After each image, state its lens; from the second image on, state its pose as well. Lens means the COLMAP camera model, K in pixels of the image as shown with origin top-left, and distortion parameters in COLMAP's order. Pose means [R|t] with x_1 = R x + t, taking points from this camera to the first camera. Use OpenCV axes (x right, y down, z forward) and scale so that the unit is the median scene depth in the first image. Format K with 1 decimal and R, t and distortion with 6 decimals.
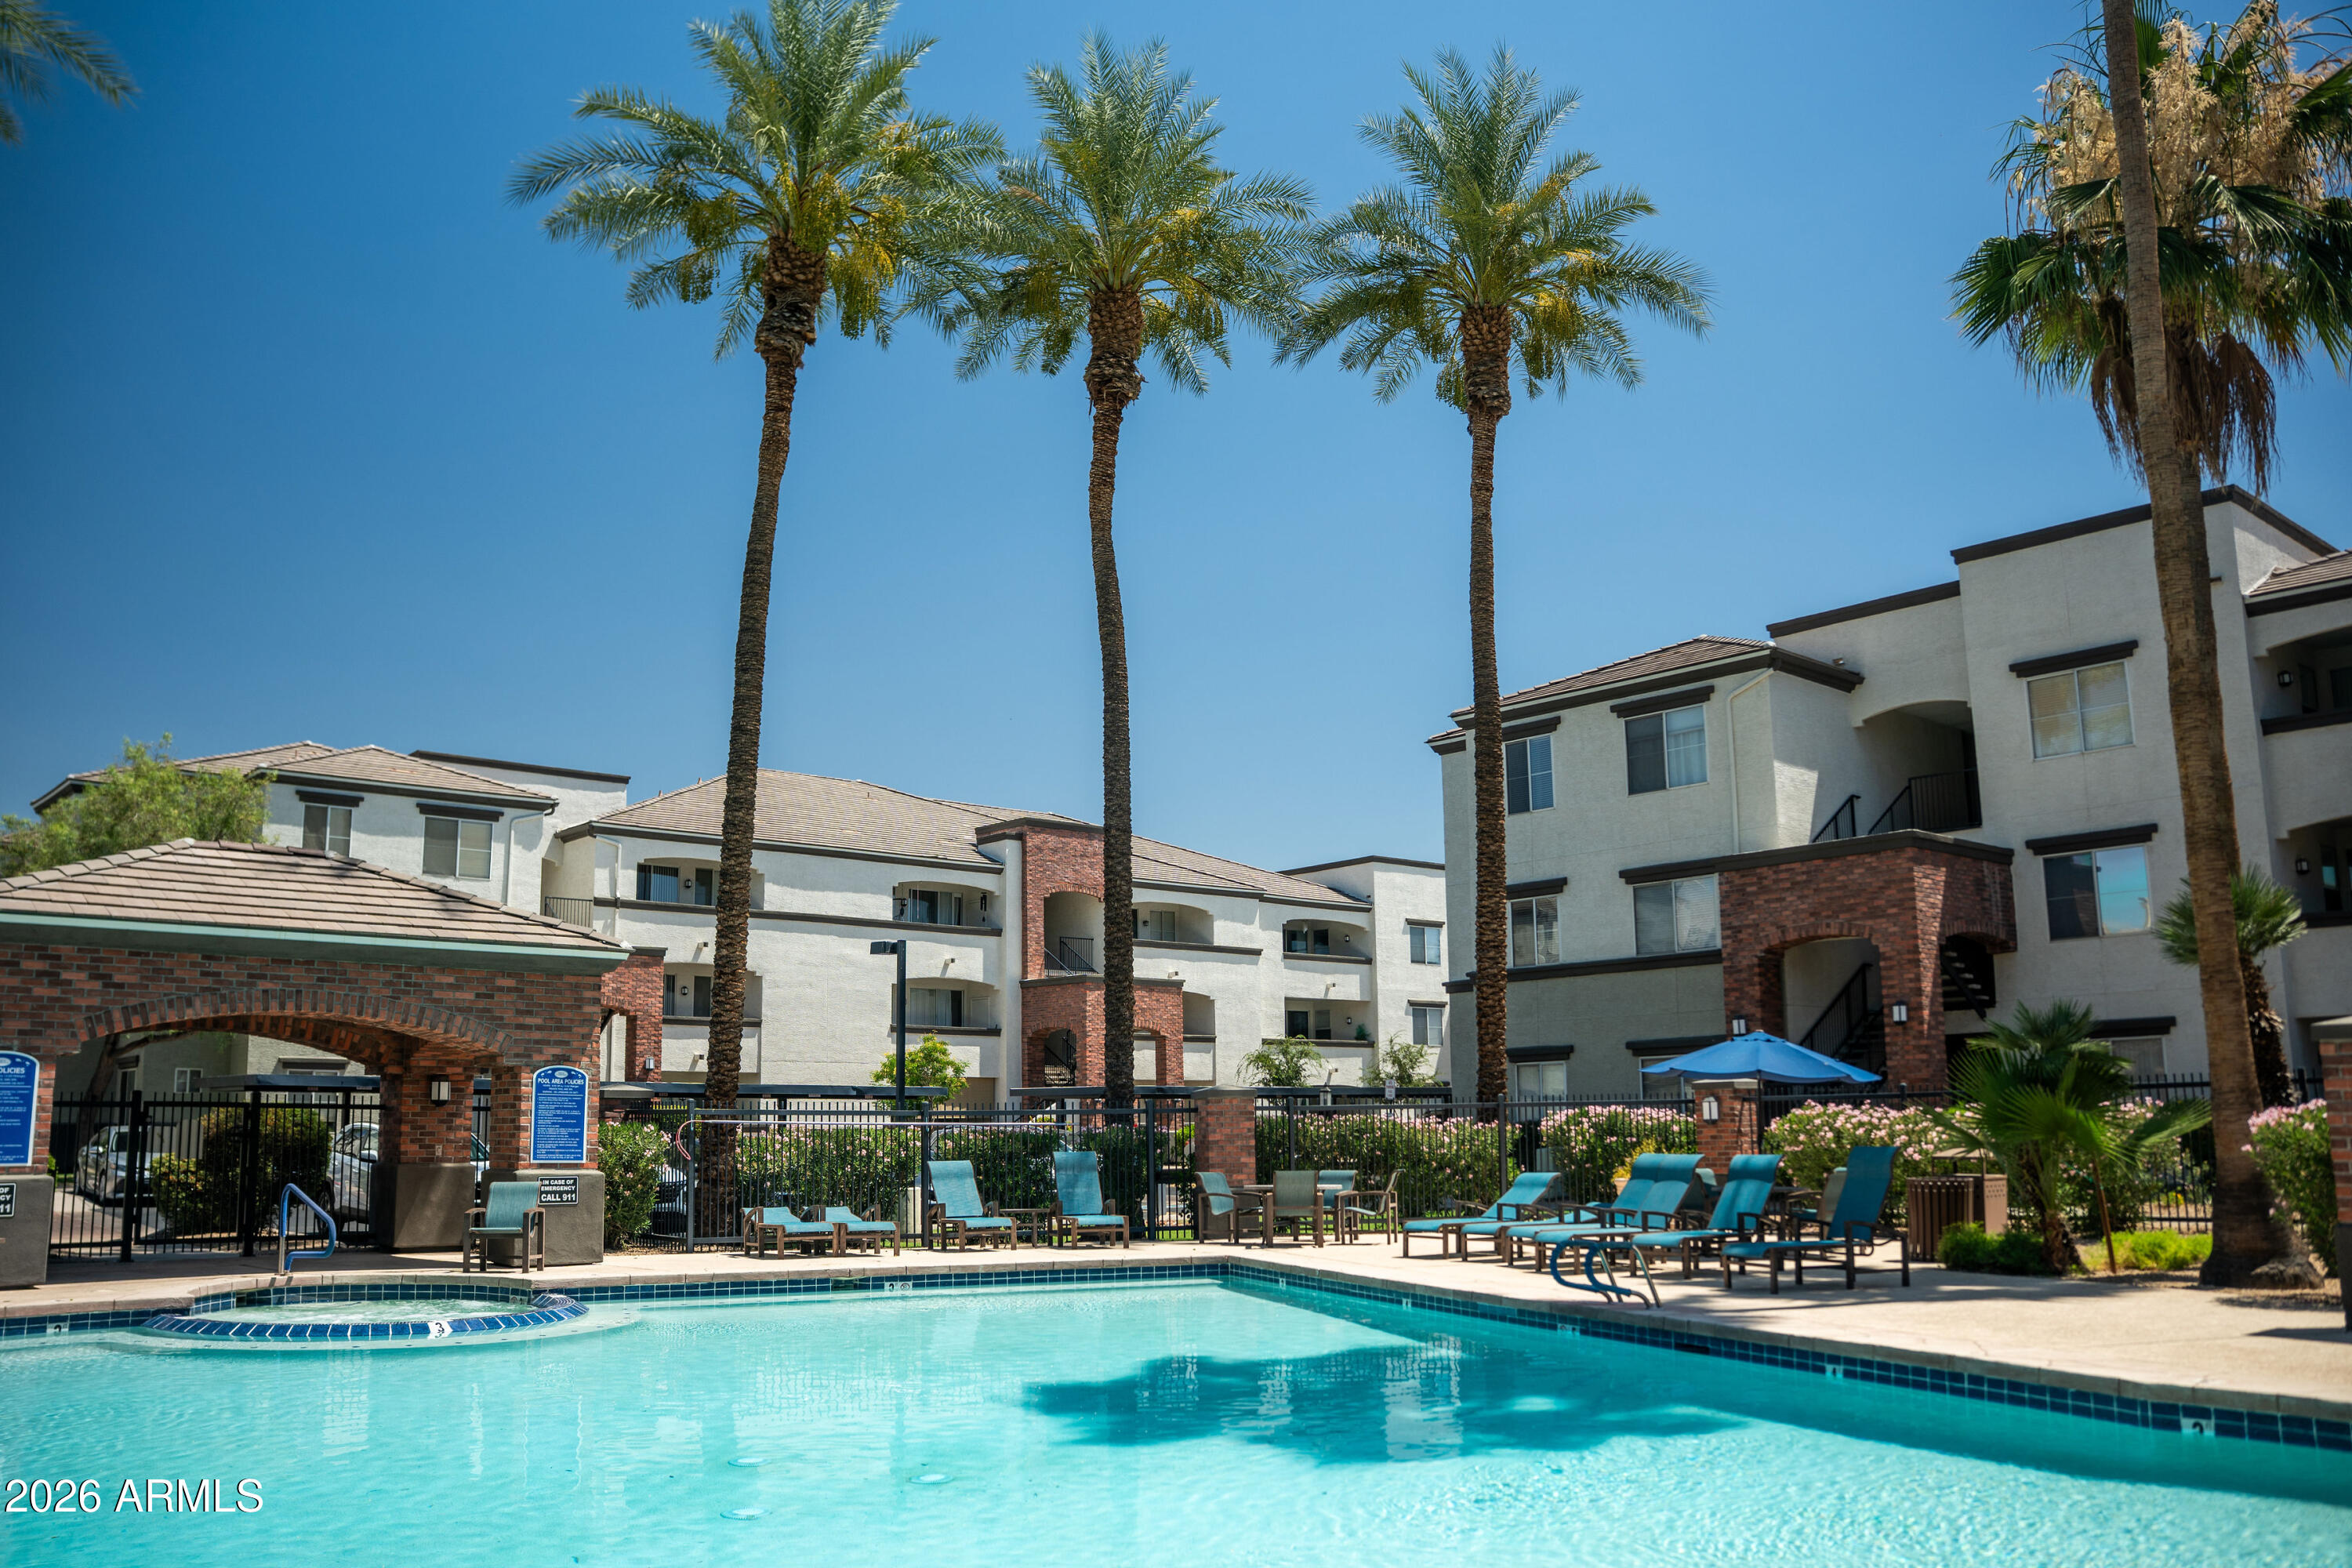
lens RADIAL K [[1860.9, 0, 1165.6], [0, 1860.9, 810.8], [0, 0, 1]] dist [-0.190977, 0.178260]
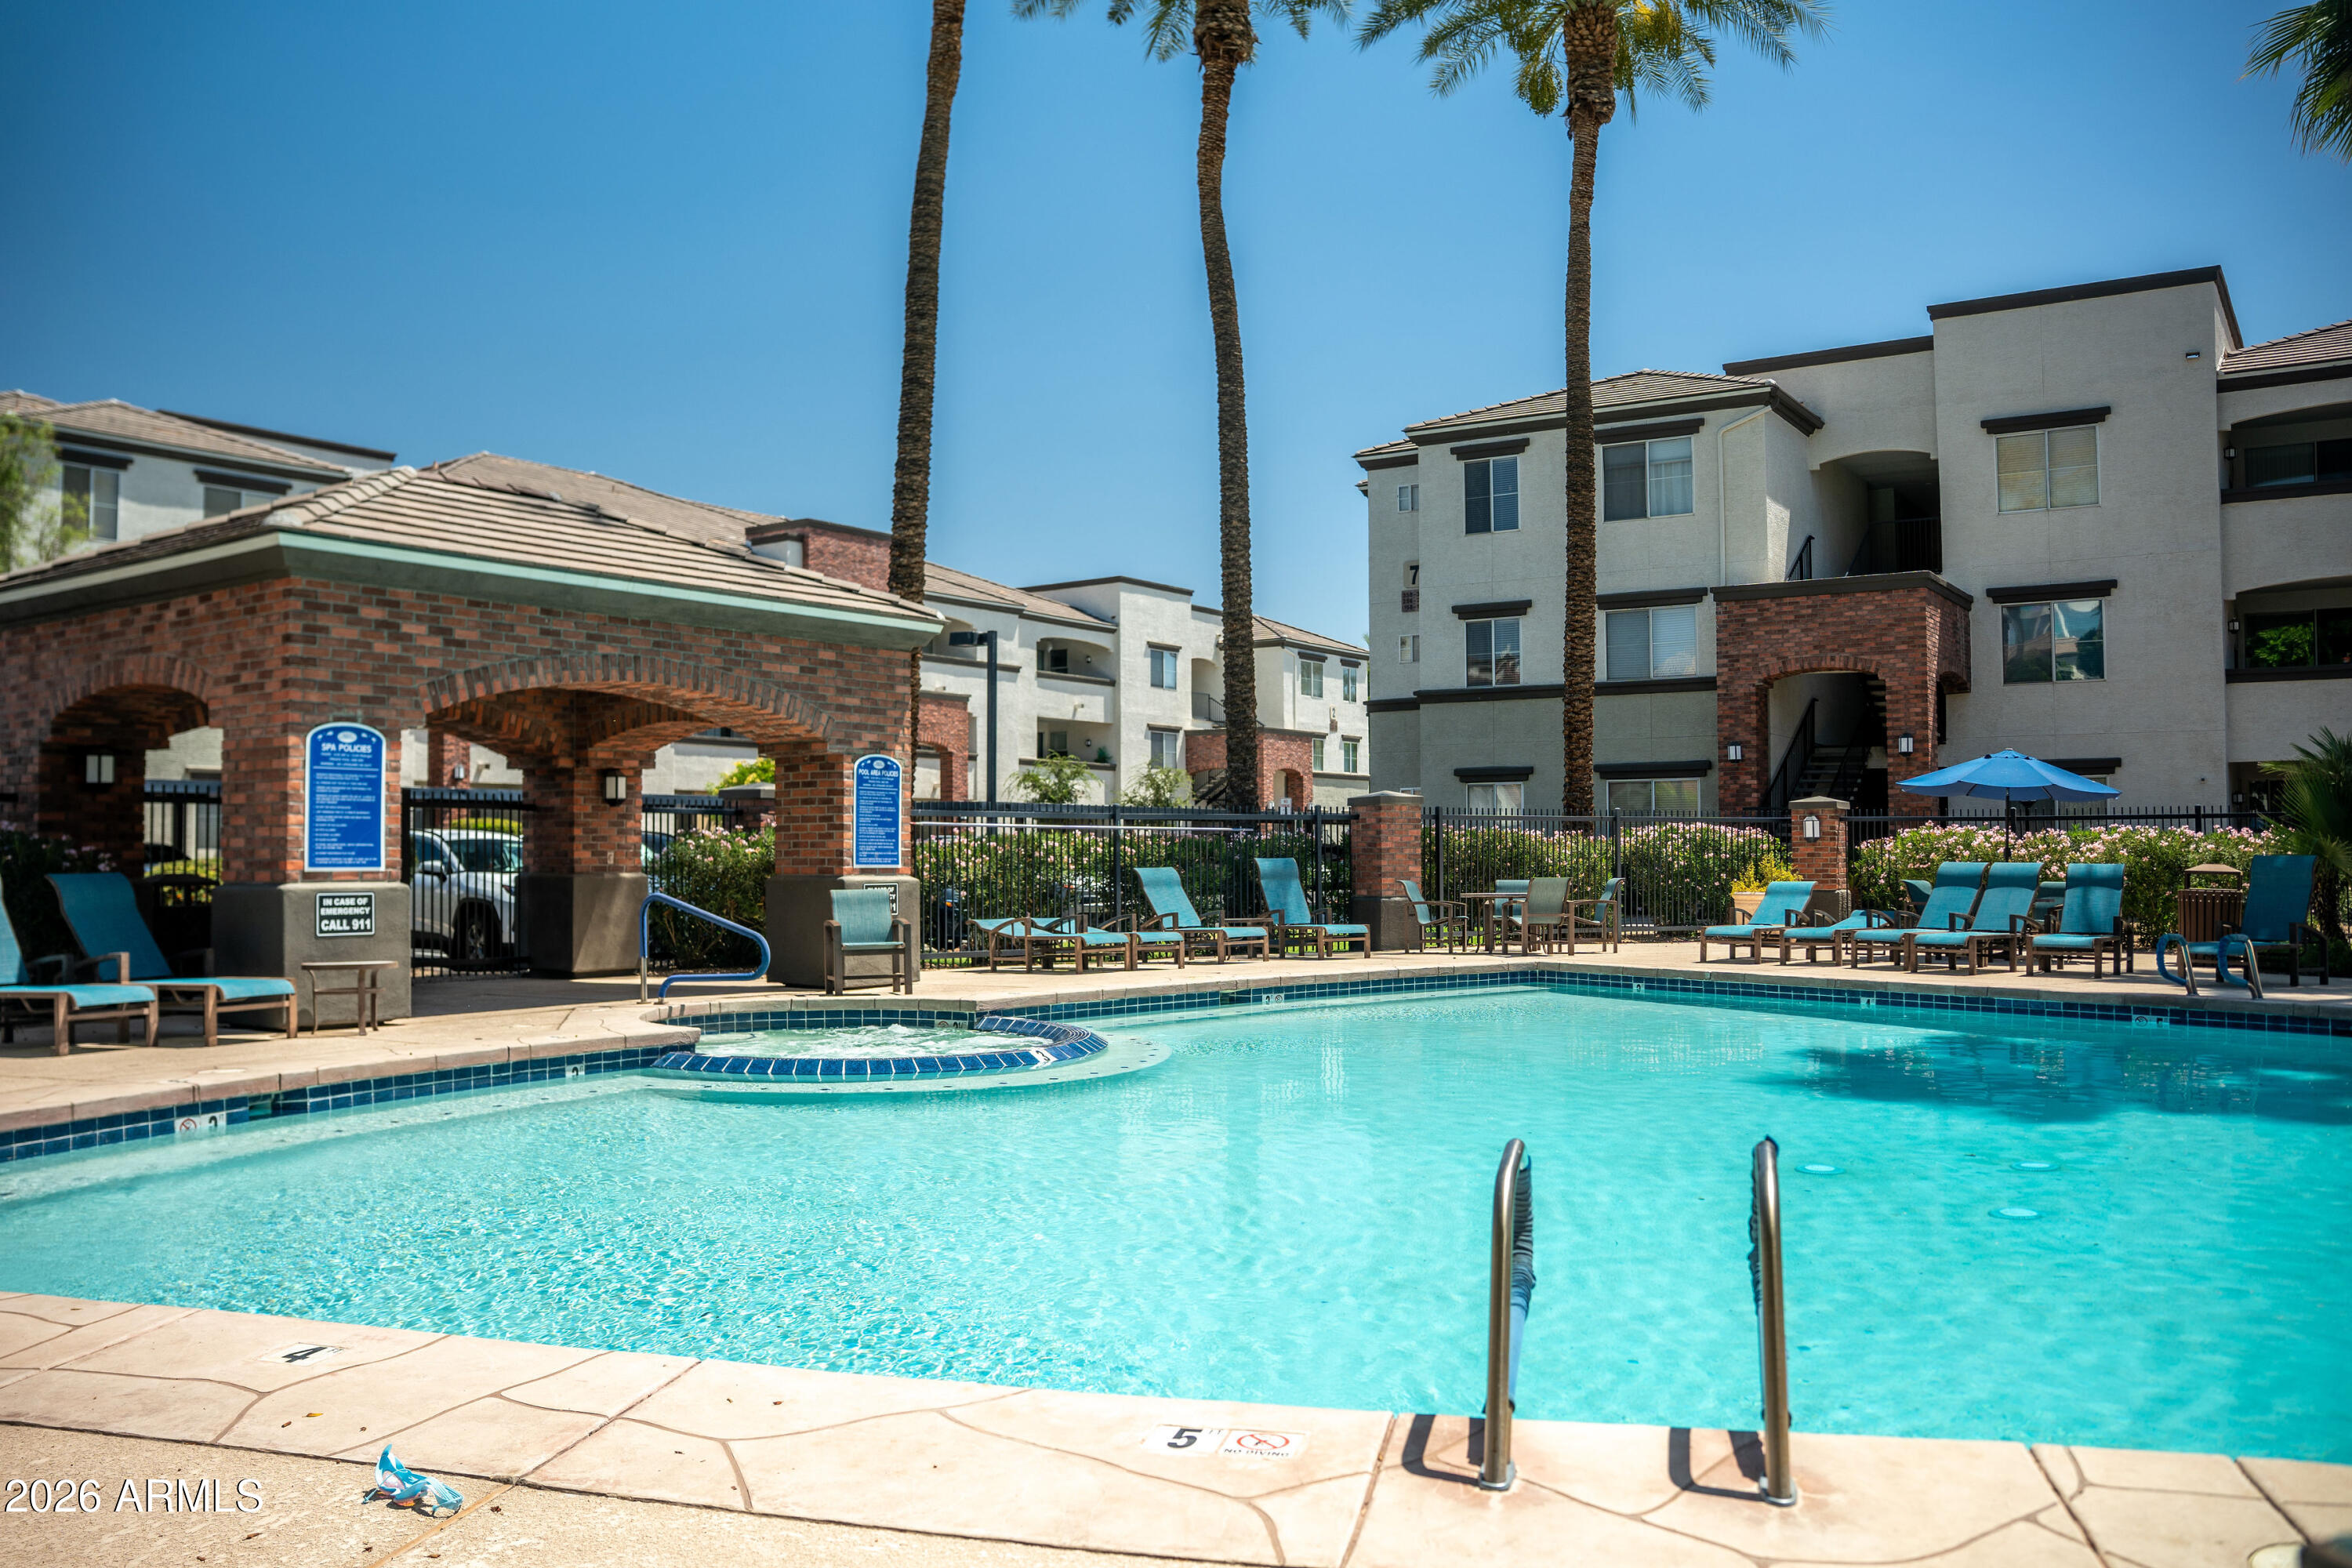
lens RADIAL K [[1860.9, 0, 1165.6], [0, 1860.9, 810.8], [0, 0, 1]] dist [-0.190977, 0.178260]
pose [[0.968666, 0.014544, 0.247940, -0.273844], [-0.050207, 0.989141, 0.138126, 0.025827], [-0.243239, -0.146247, 0.958878, 0.085667]]
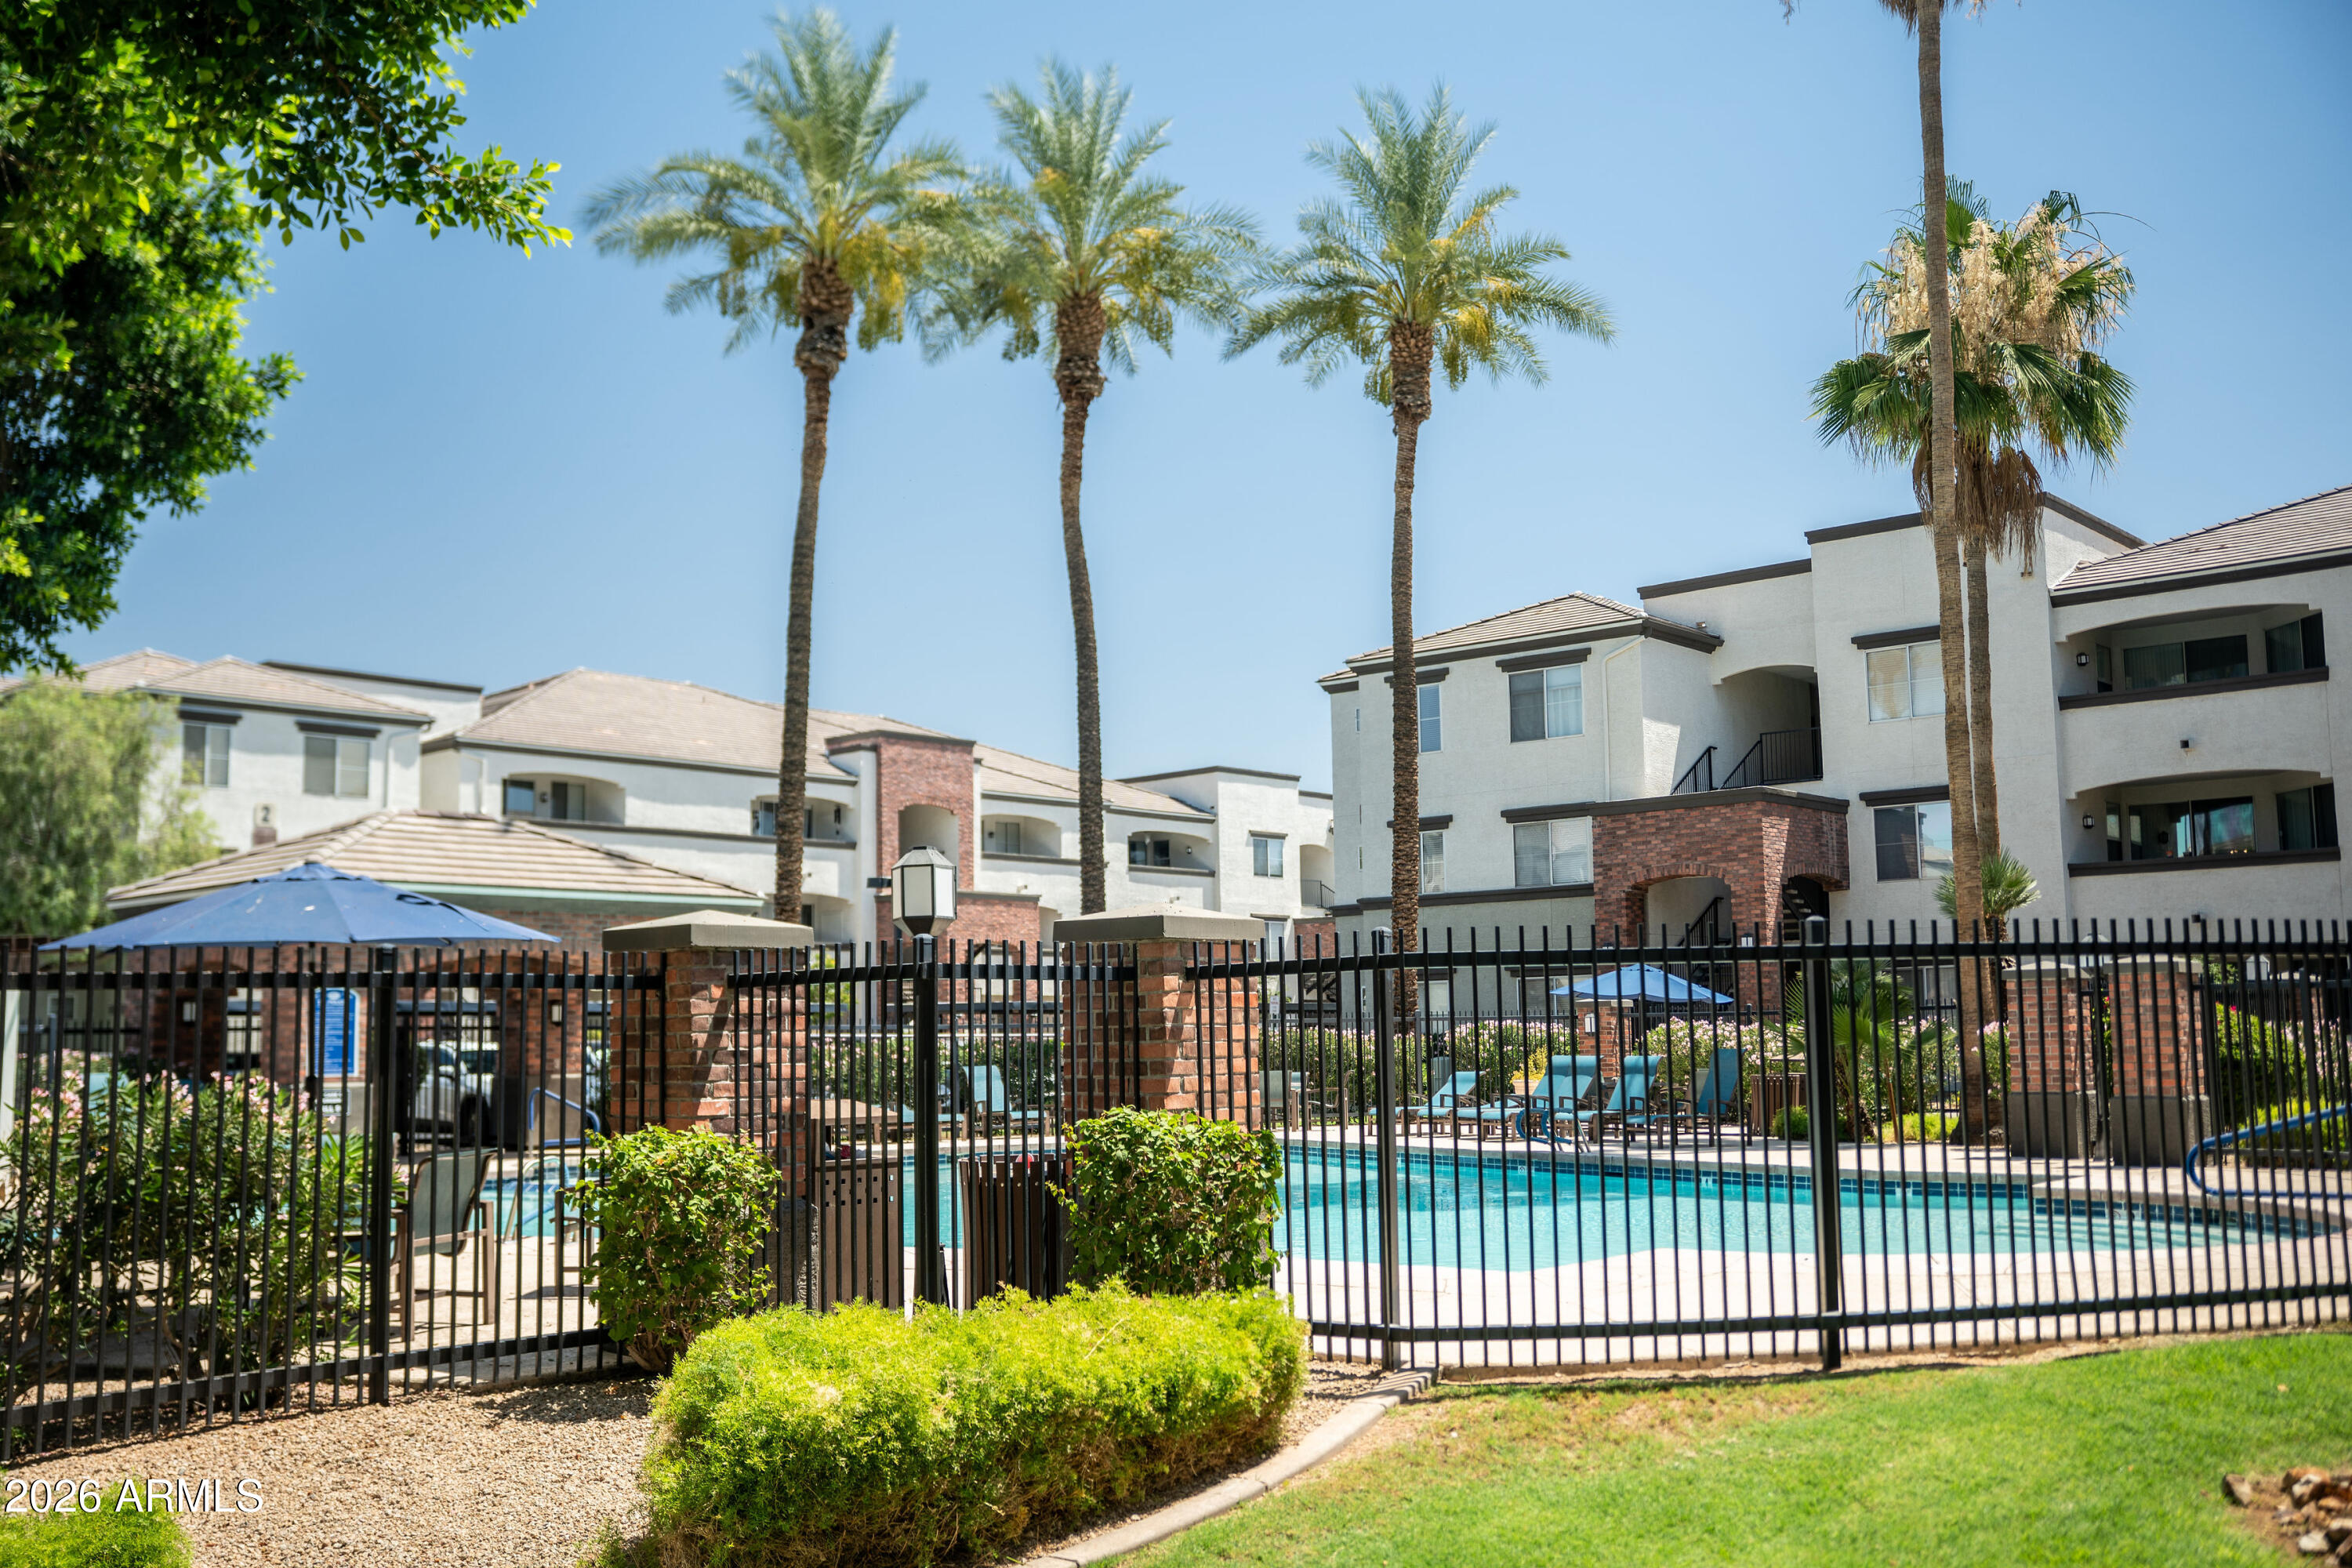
lens RADIAL K [[2161.4, 0, 1186.4], [0, 2161.4, 825.2], [0, 0, 1]] dist [-0.105316, 0.143248]
pose [[0.991406, 0.007790, 0.130586, -0.135190], [-0.016512, 0.997694, 0.065841, -0.049686], [-0.129772, -0.067431, 0.989248, -0.320912]]
